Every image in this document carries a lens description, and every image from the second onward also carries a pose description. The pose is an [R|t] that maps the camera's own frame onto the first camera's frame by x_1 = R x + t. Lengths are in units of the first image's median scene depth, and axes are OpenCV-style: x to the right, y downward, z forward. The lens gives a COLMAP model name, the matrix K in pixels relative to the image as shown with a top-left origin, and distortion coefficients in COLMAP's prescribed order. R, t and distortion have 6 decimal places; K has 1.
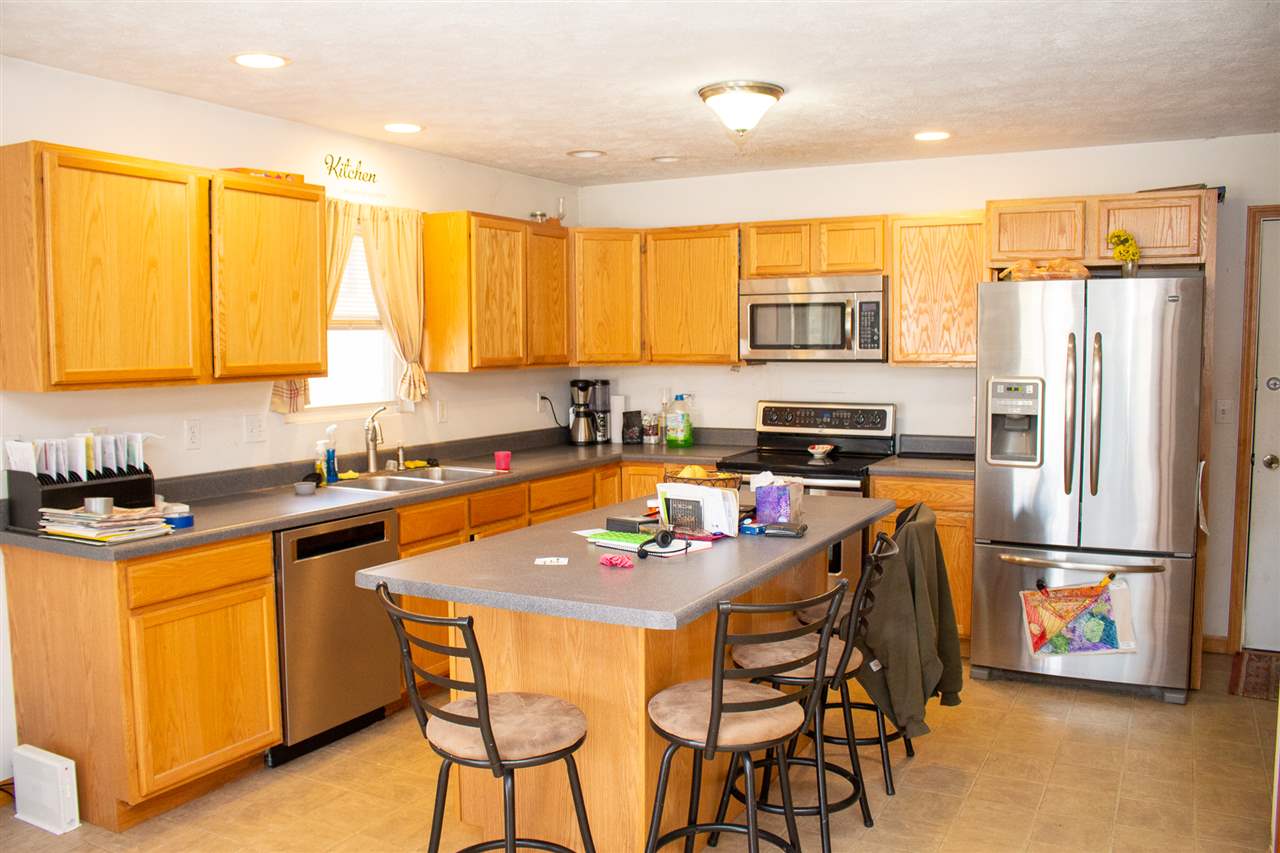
lens RADIAL K [[1068.1, 0, 646.5], [0, 1068.1, 426.6], [0, 0, 1]] dist [-0.103699, 0.040884]
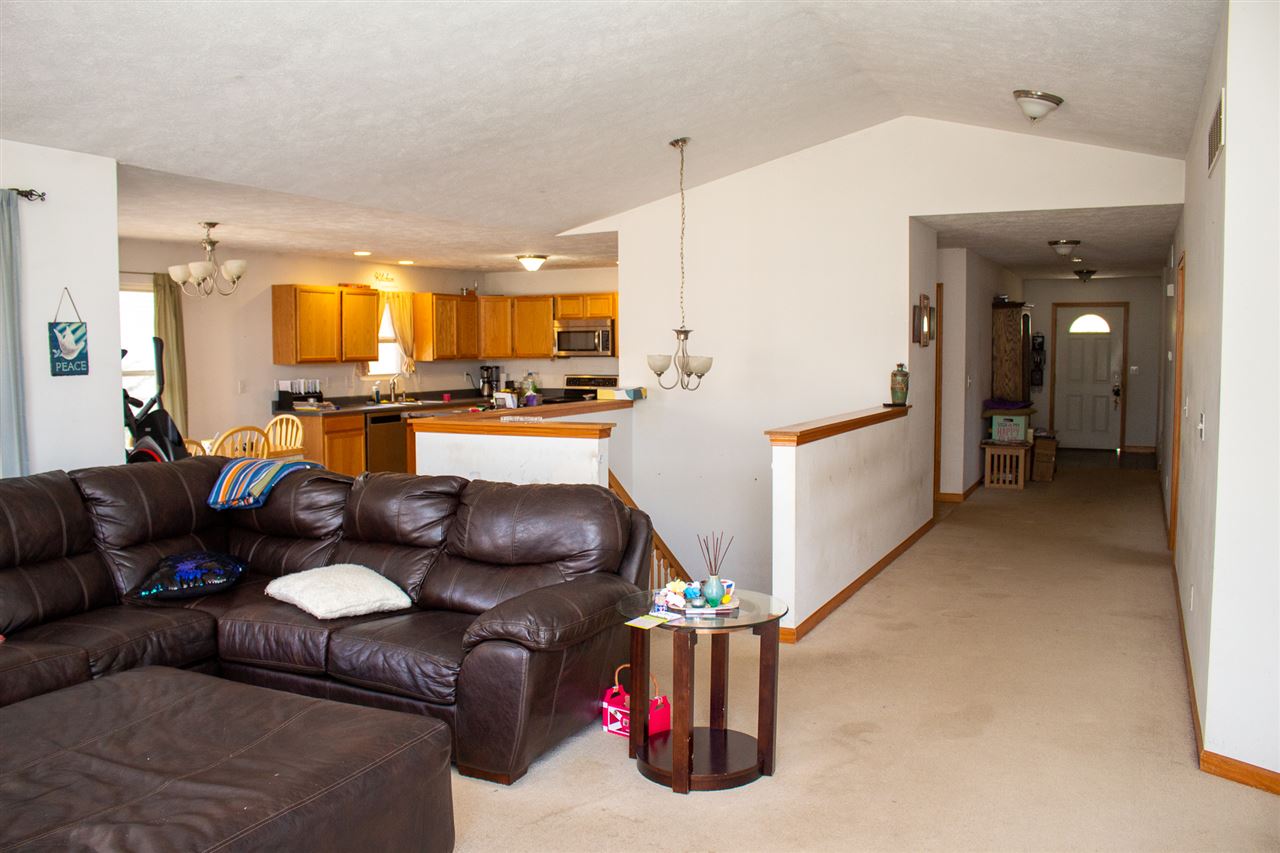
lens RADIAL K [[1035.6, 0, 633.3], [0, 1035.6, 428.9], [0, 0, 1]] dist [-0.113575, -0.001177]
pose [[0.999641, -0.000912, 0.026788, 0.209479], [0.000917, 1.000000, -0.000154, 0.096857], [-0.026788, 0.000178, 0.999641, -1.251202]]
